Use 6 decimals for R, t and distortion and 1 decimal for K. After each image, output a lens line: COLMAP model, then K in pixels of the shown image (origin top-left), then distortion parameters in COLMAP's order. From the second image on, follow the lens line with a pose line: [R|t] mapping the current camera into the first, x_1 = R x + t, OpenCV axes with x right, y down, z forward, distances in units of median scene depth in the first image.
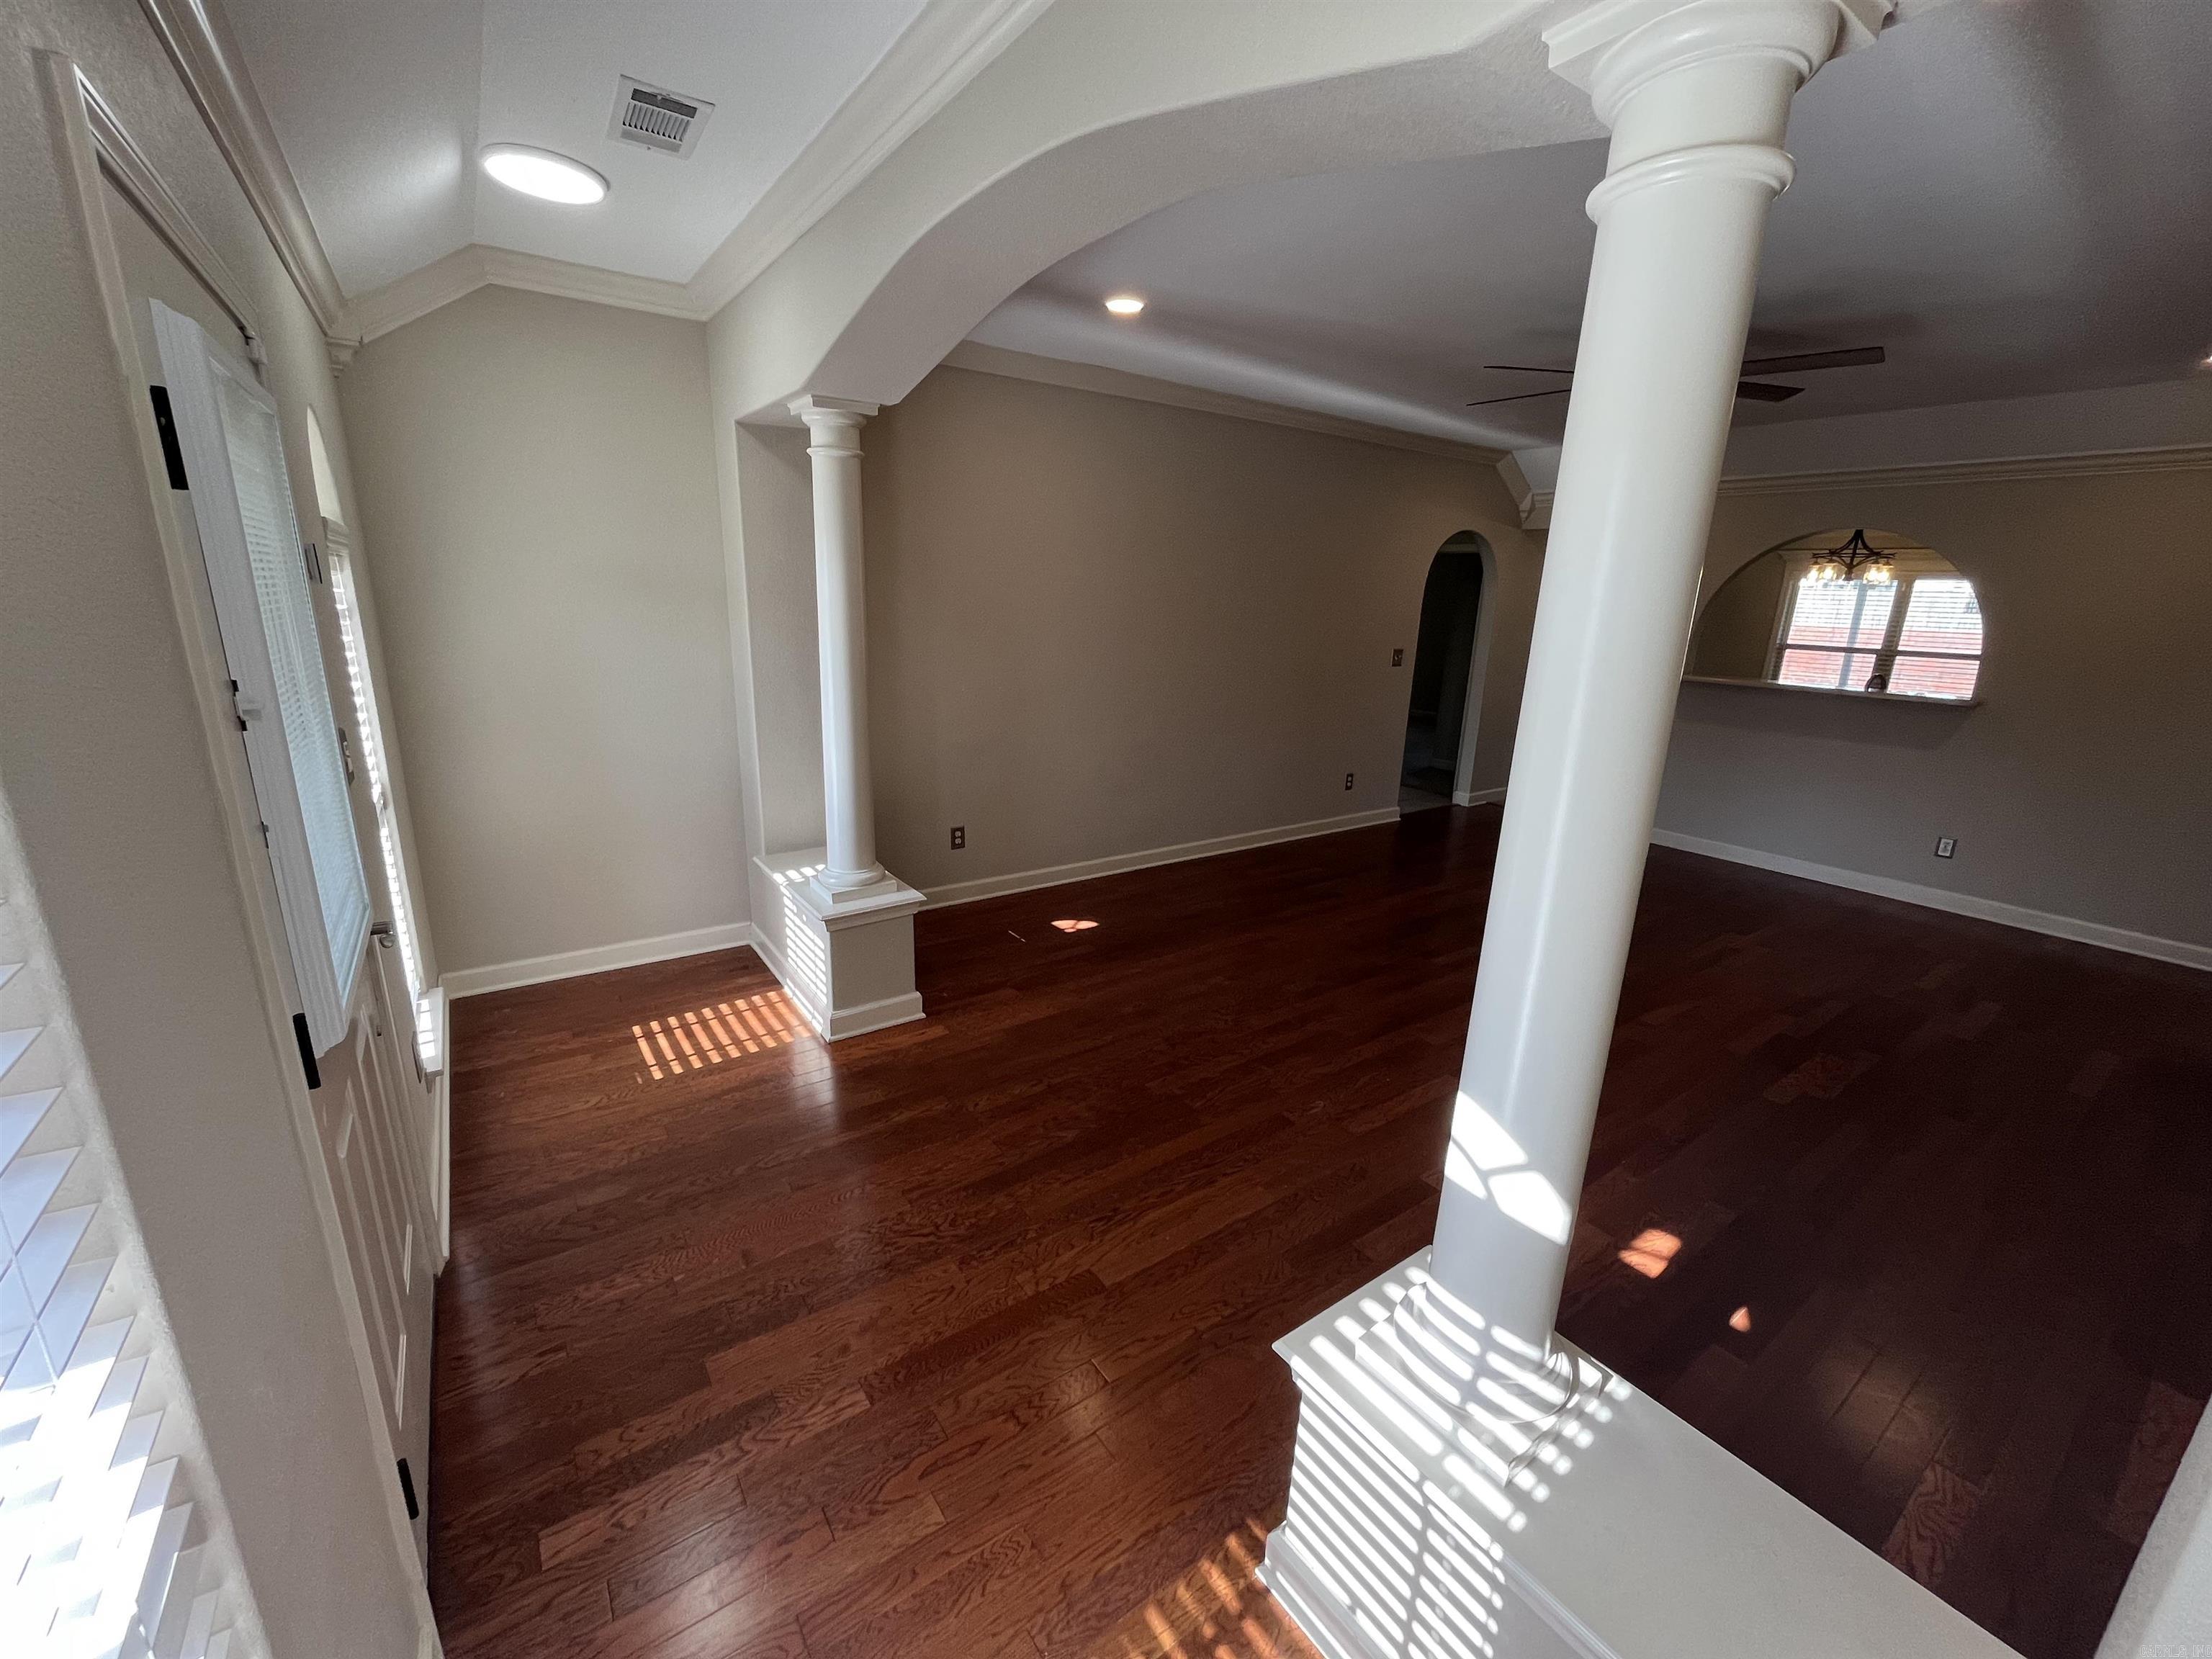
lens RADIAL K [[891.7, 0, 1107.4], [0, 891.7, 830.9], [0, 0, 1]] dist [-0.002365, -0.000771]
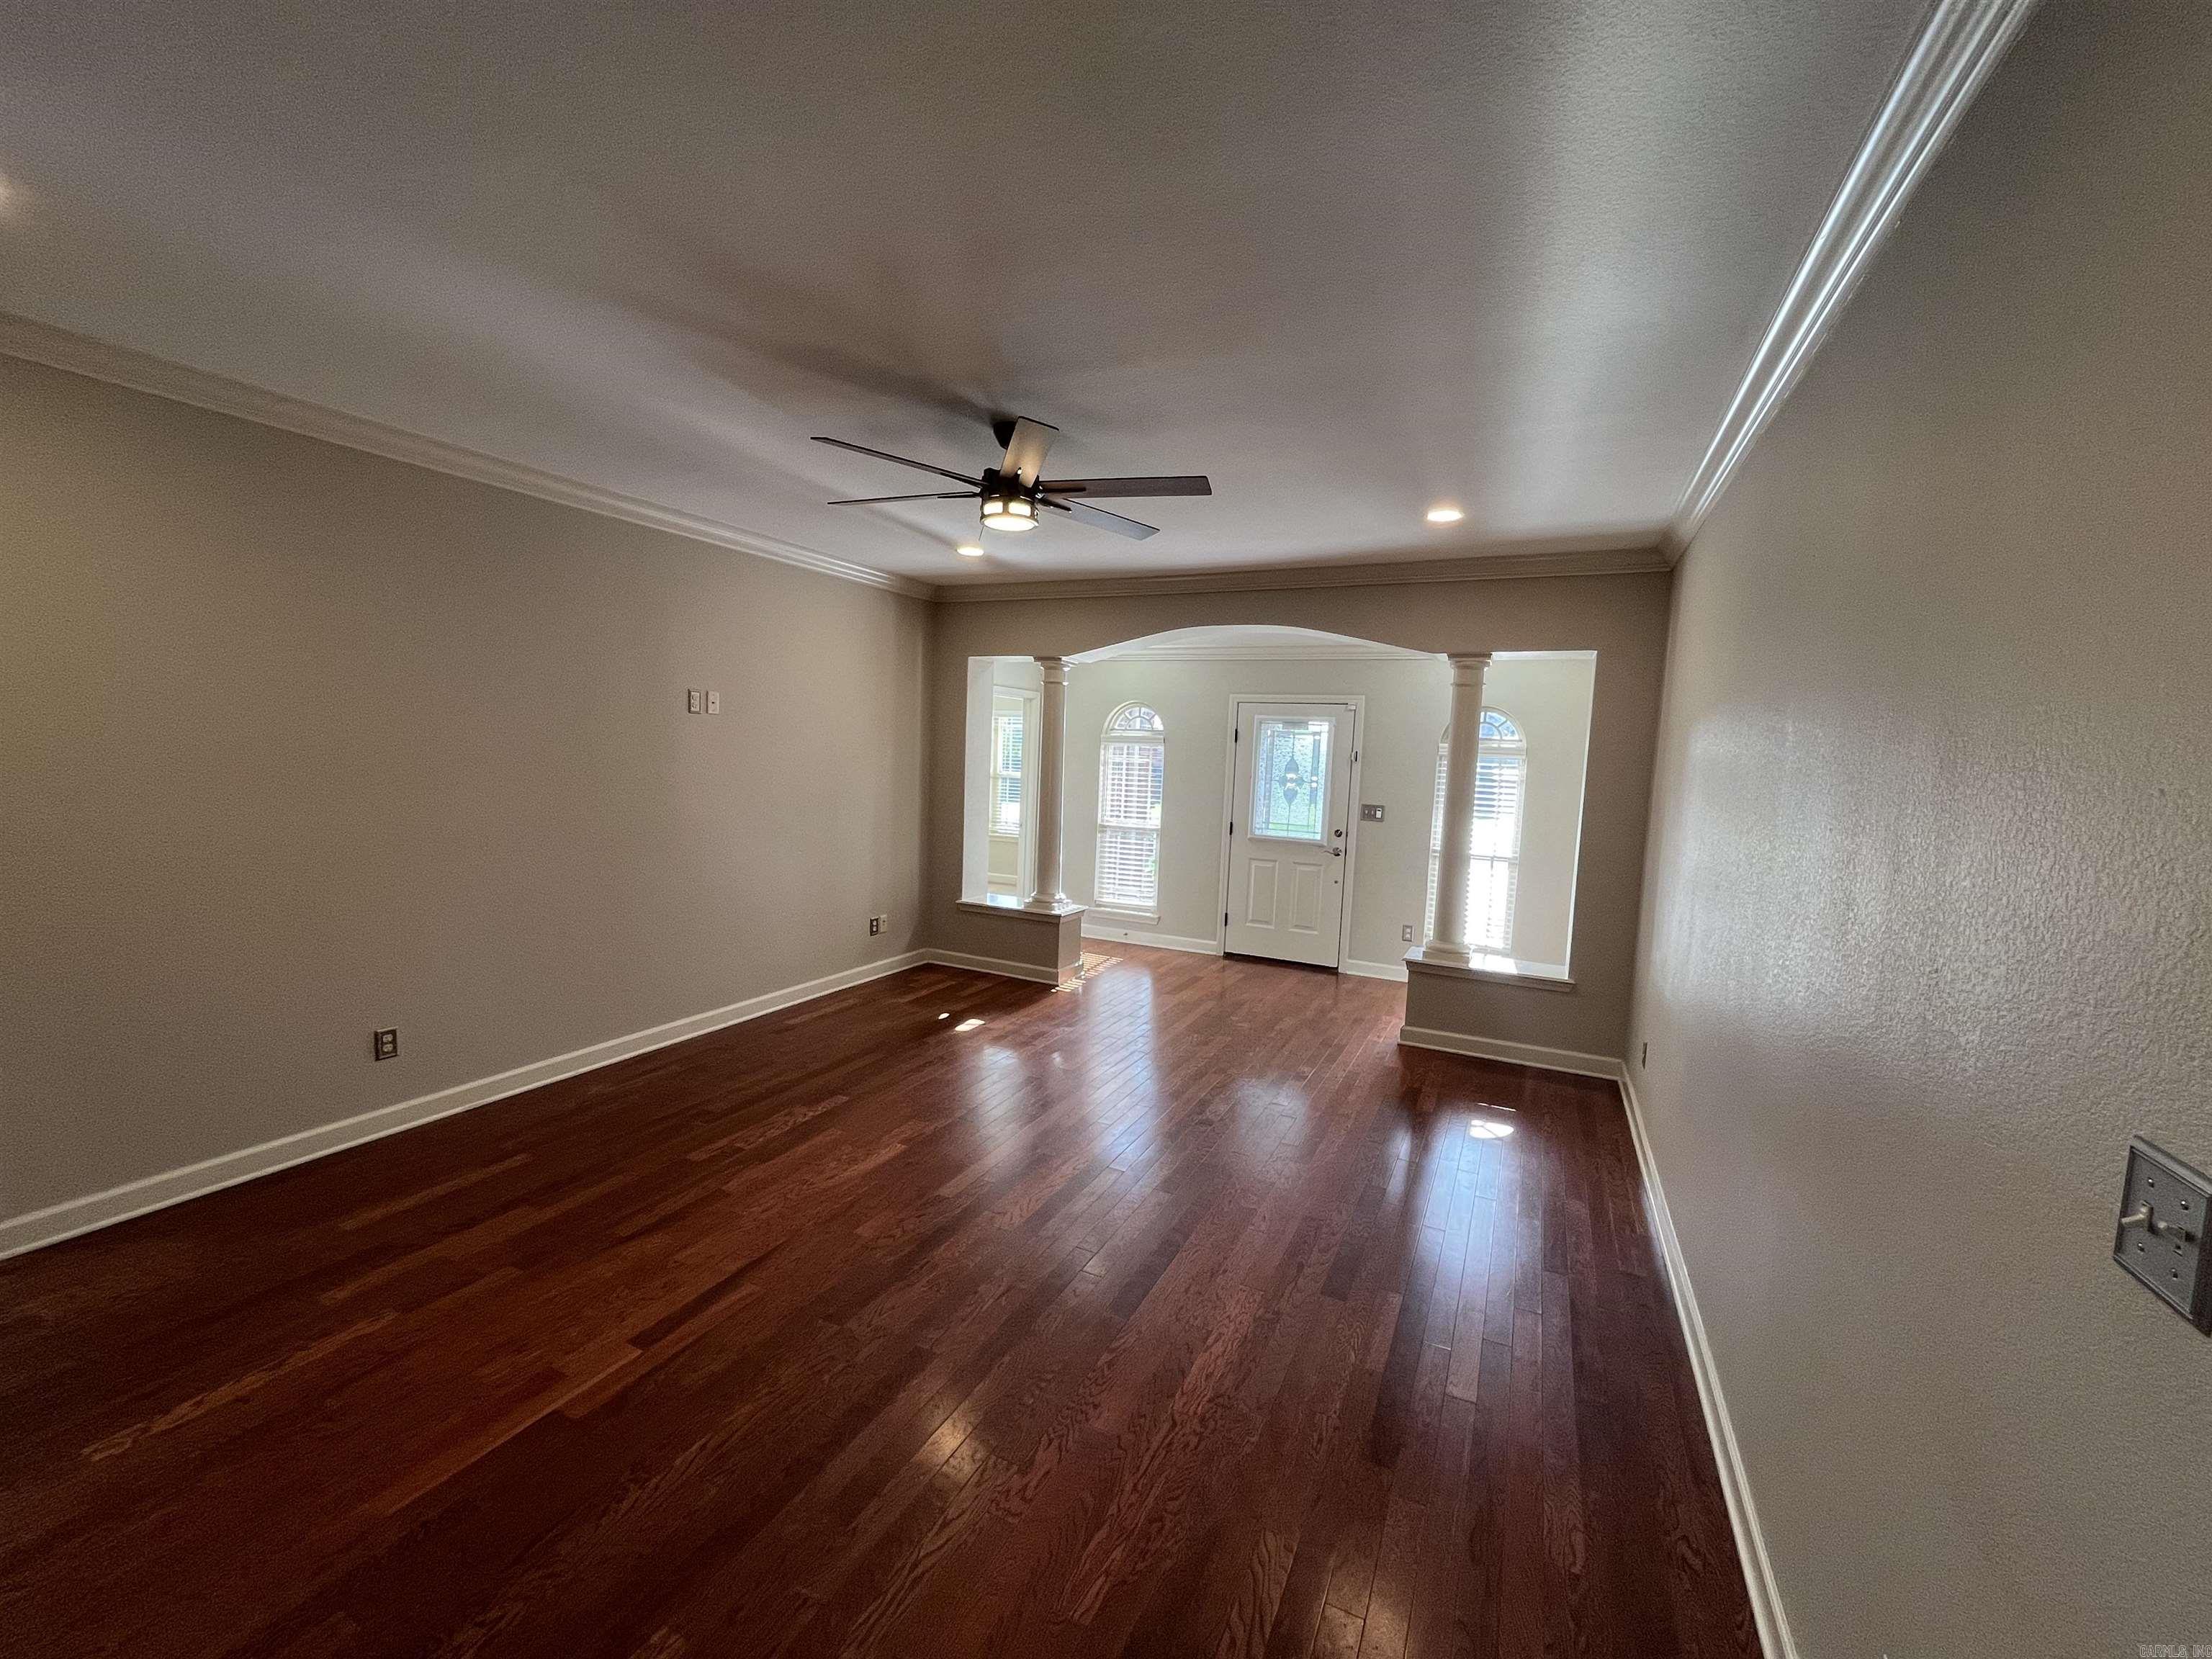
lens RADIAL K [[892.4, 0, 1103.8], [0, 892.4, 829.5], [0, 0, 1]] dist [-0.000781, -0.000527]
pose [[-0.875262, -0.024031, -0.483051, 0.820952], [-0.189883, 0.935646, 0.297509, -0.408656], [0.444815, 0.352122, -0.823498, 1.639378]]
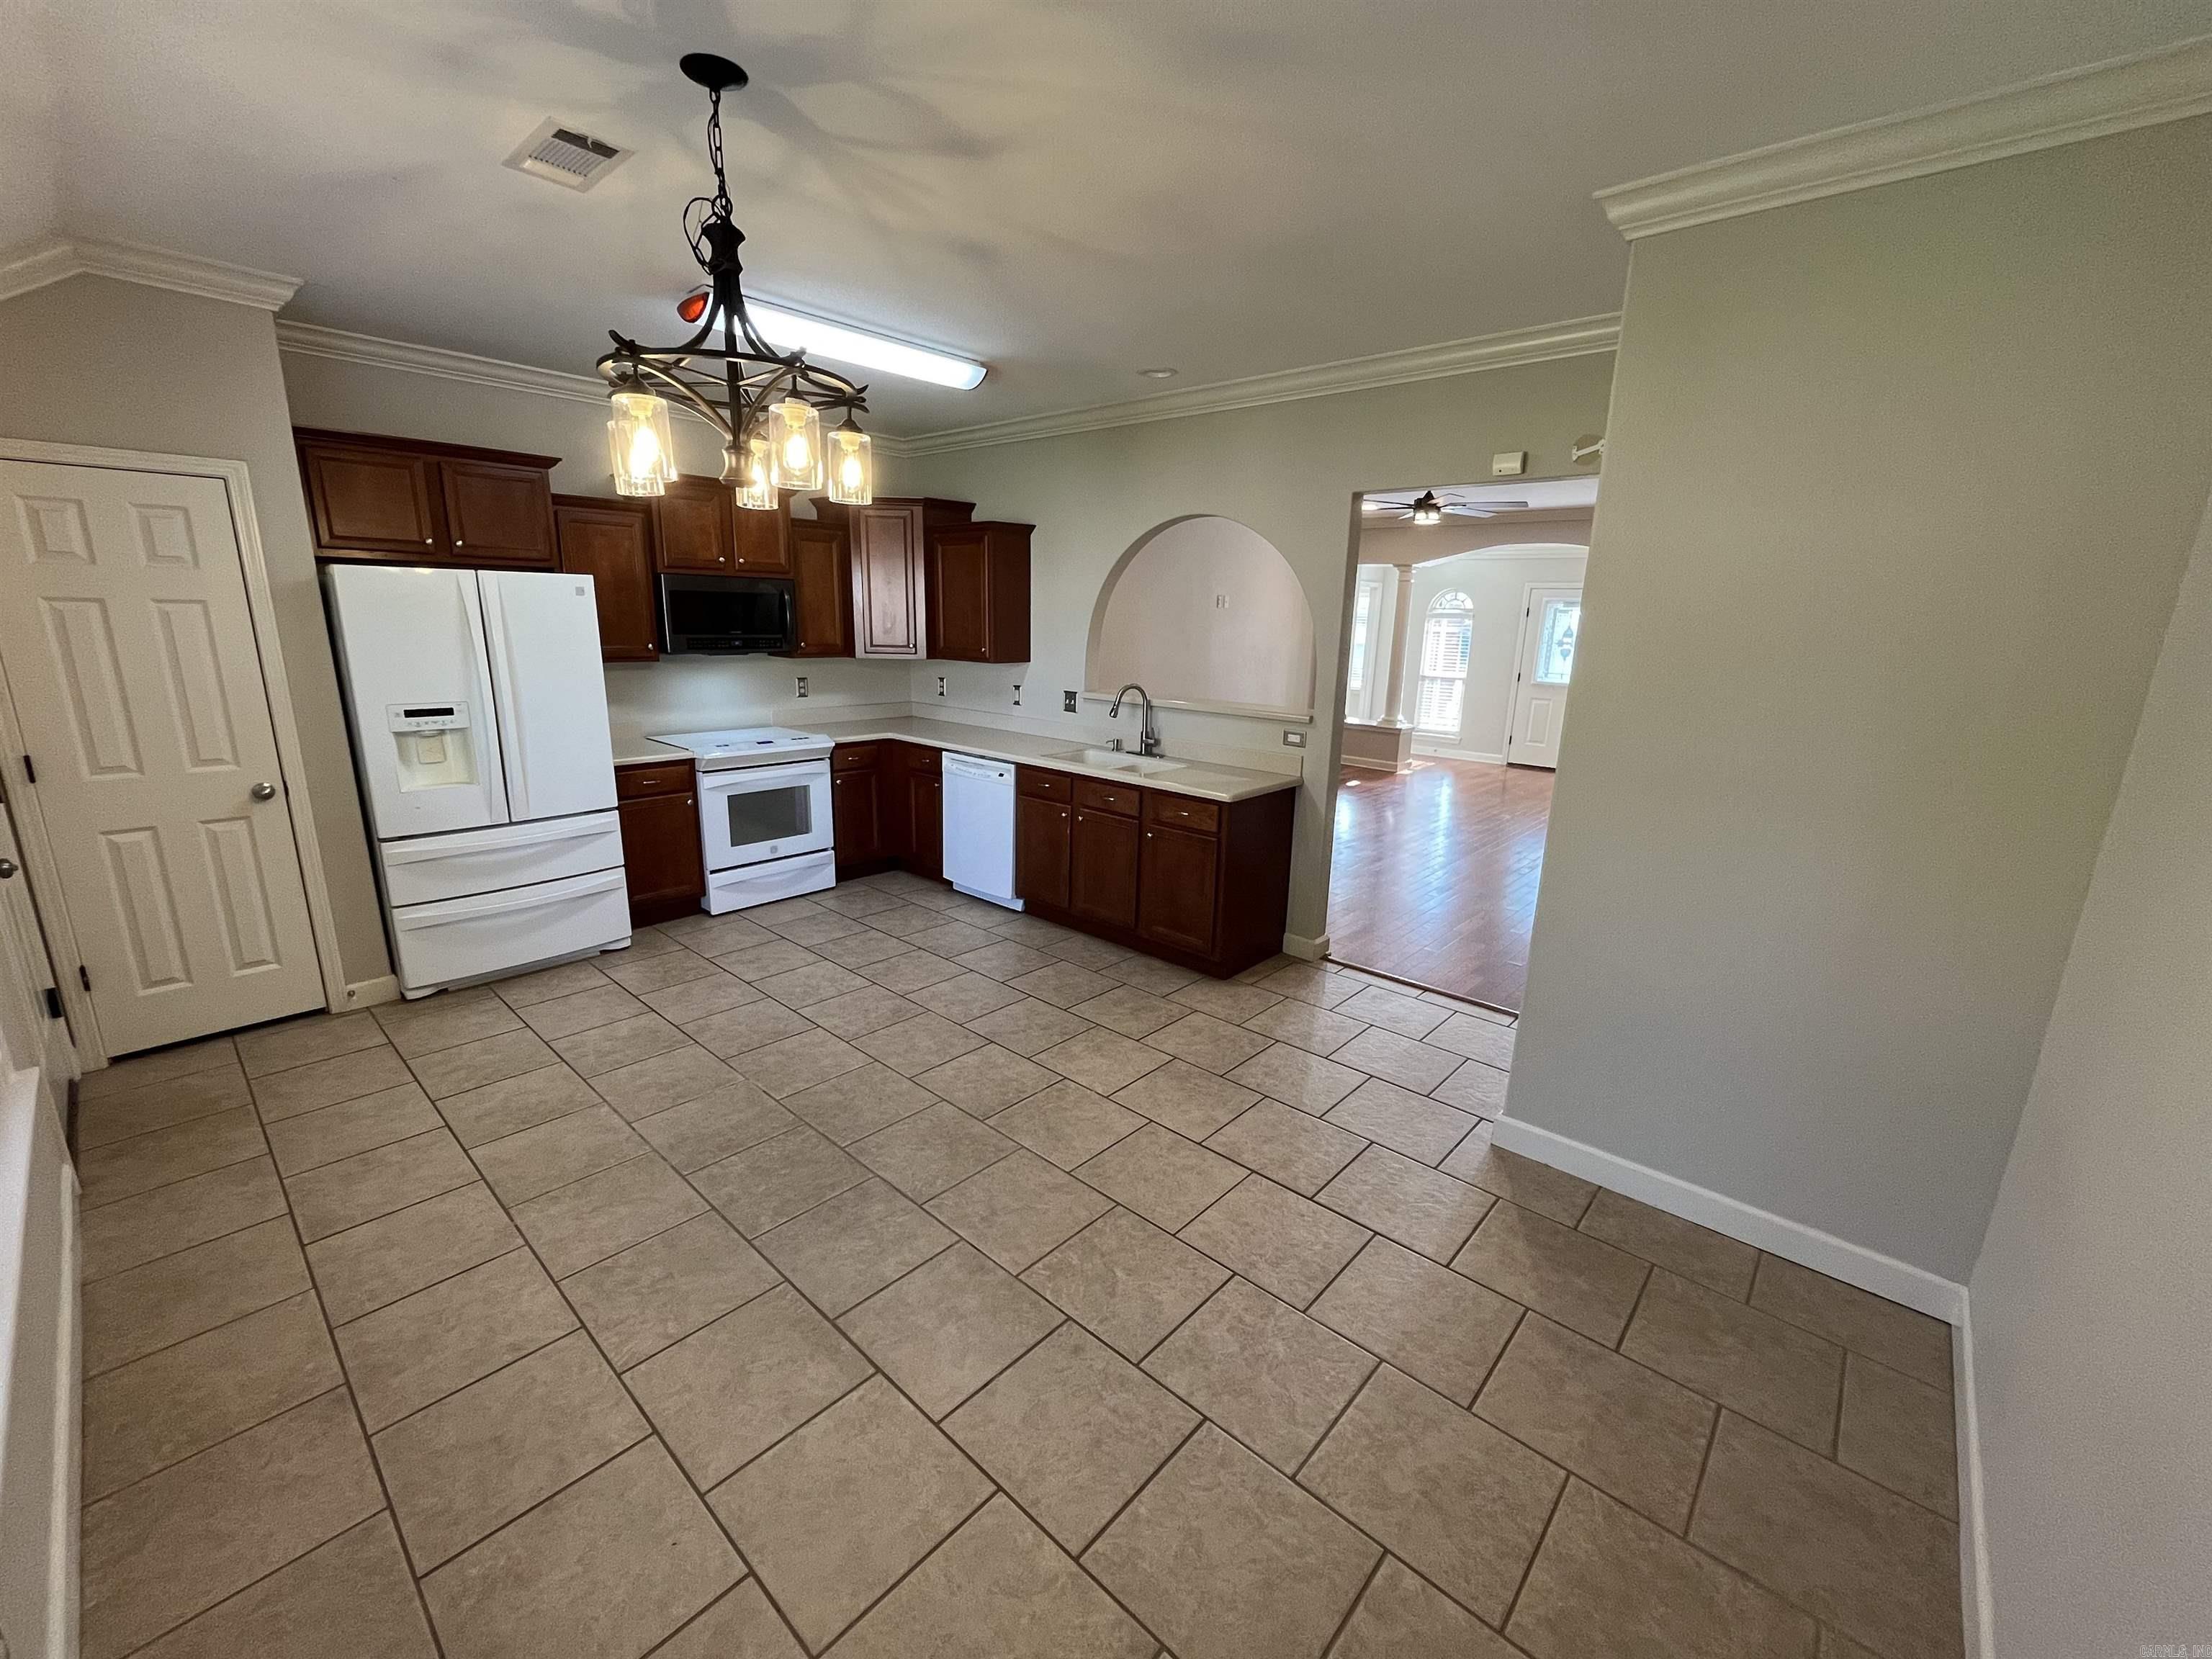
lens RADIAL K [[892.4, 0, 1103.8], [0, 892.4, 829.5], [0, 0, 1]] dist [-0.000781, -0.000527]
pose [[-0.973589, -0.001293, -0.228304, 1.513048], [-0.111057, 0.876385, 0.468632, -0.625856], [0.199476, 0.481609, -0.853383, 2.482358]]
